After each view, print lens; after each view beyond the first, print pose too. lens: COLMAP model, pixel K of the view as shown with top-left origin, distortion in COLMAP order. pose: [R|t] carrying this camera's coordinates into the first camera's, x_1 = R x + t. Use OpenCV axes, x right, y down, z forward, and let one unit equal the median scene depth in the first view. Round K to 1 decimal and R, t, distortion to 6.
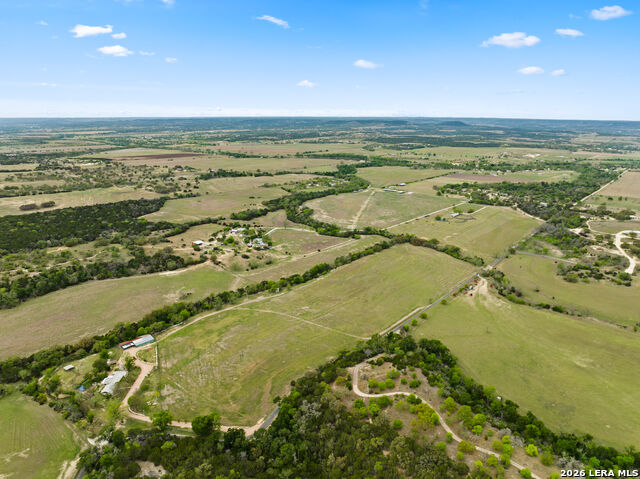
lens RADIAL K [[449.6, 0, 320.5], [0, 449.6, 240.7], [0, 0, 1]] dist [-0.032171, 0.002385]
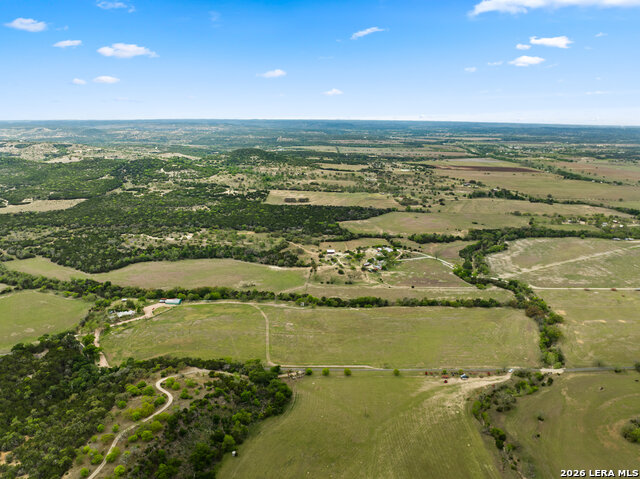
lens RADIAL K [[449.6, 0, 320.6], [0, 449.6, 241.6], [0, 0, 1]] dist [-0.032171, 0.002385]
pose [[0.654007, 0.204616, -0.728291, 0.774748], [-0.211765, 0.973754, 0.083415, -0.156643], [0.726244, 0.099673, 0.680172, 0.272574]]
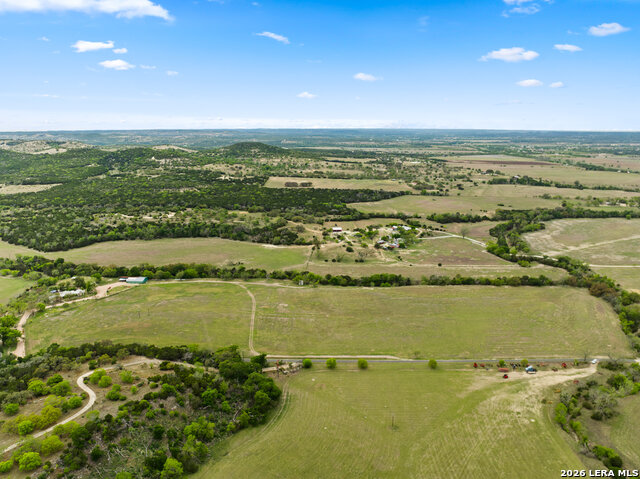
lens RADIAL K [[449.6, 0, 320.3], [0, 449.6, 243.2], [0, 0, 1]] dist [-0.032171, 0.002385]
pose [[0.645196, 0.187279, -0.740708, 0.605937], [-0.204441, 0.976458, 0.068806, -0.035799], [0.736156, 0.107038, 0.668294, 0.466166]]
